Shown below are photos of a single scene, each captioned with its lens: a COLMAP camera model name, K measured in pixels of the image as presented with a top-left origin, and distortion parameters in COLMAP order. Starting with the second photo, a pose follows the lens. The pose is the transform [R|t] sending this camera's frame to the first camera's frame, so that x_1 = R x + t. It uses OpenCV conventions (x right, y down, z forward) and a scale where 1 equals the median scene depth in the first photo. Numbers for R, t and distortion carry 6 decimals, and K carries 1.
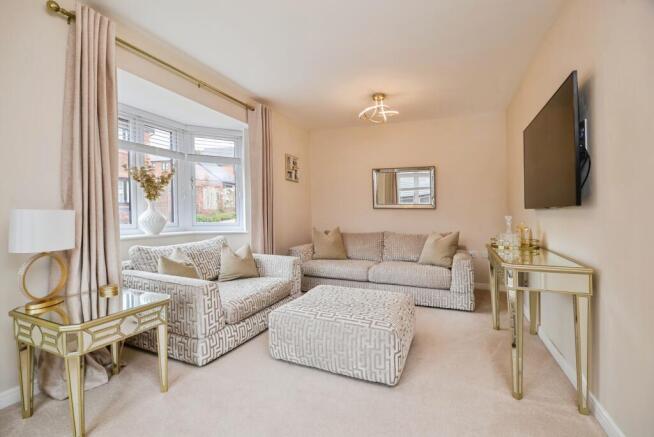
lens RADIAL K [[289.3, 0, 327.0], [0, 289.3, 218.5], [0, 0, 1]] dist [0.000364, -0.017997]
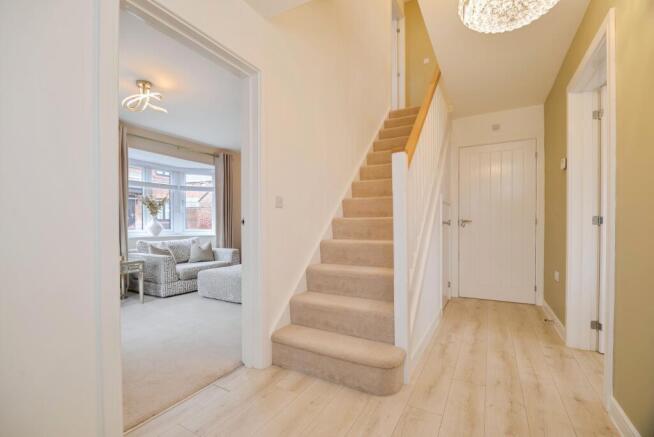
lens RADIAL K [[292.3, 0, 322.4], [0, 292.3, 220.3], [0, 0, 1]] dist [-0.000387, -0.004451]
pose [[0.989789, -0.017495, -0.141461, 0.621548], [0.011355, 0.998963, -0.044100, 0.051953], [0.142086, 0.042044, 0.988961, -0.562591]]
